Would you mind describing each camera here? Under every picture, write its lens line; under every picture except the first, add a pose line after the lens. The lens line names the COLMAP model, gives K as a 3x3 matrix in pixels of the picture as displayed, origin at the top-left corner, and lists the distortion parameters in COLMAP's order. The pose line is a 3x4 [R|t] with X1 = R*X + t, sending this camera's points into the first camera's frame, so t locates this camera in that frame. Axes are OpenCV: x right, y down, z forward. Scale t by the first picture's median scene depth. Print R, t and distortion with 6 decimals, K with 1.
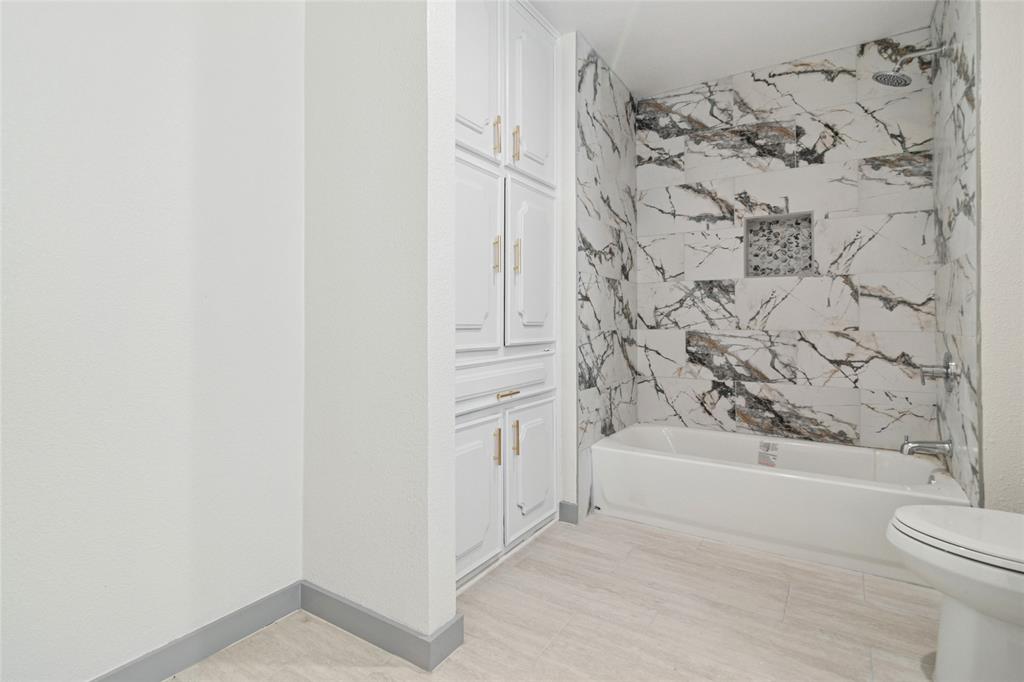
lens RADIAL K [[500.0, 0, 519.3], [0, 500.0, 319.5], [0, 0, 1]] dist [-0.004204, 0.001737]
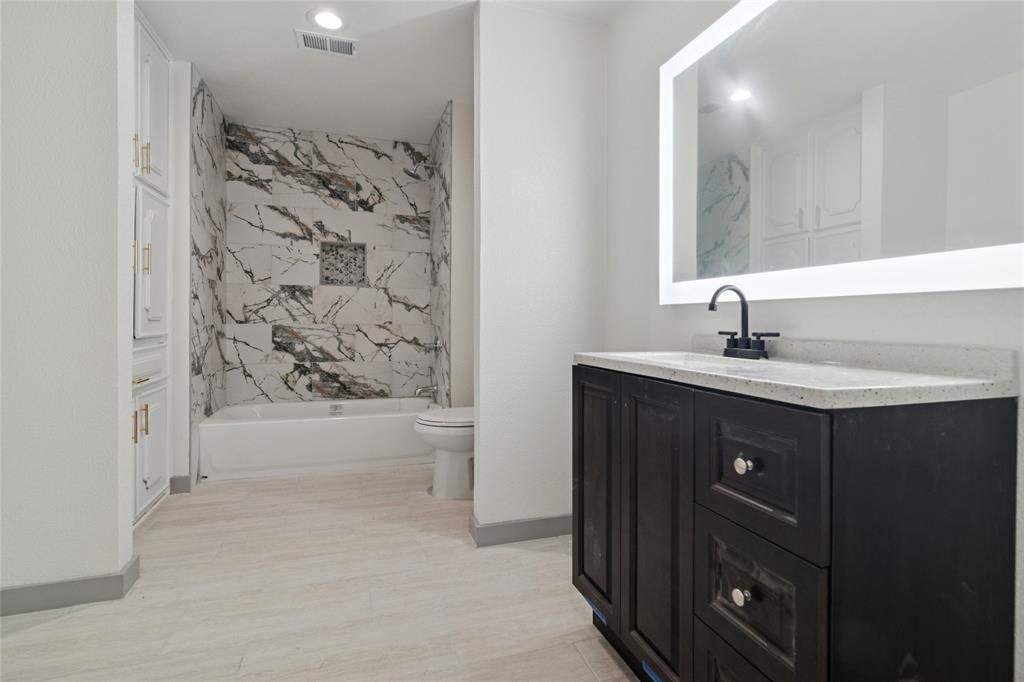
lens RADIAL K [[500.0, 0, 516.0], [0, 500.0, 319.1], [0, 0, 1]] dist [-0.004204, 0.001737]
pose [[0.634291, 0.004038, 0.773083, -0.285298], [-0.010741, 0.999936, 0.003589, -0.002968], [-0.773019, -0.010580, 0.634294, -0.295253]]
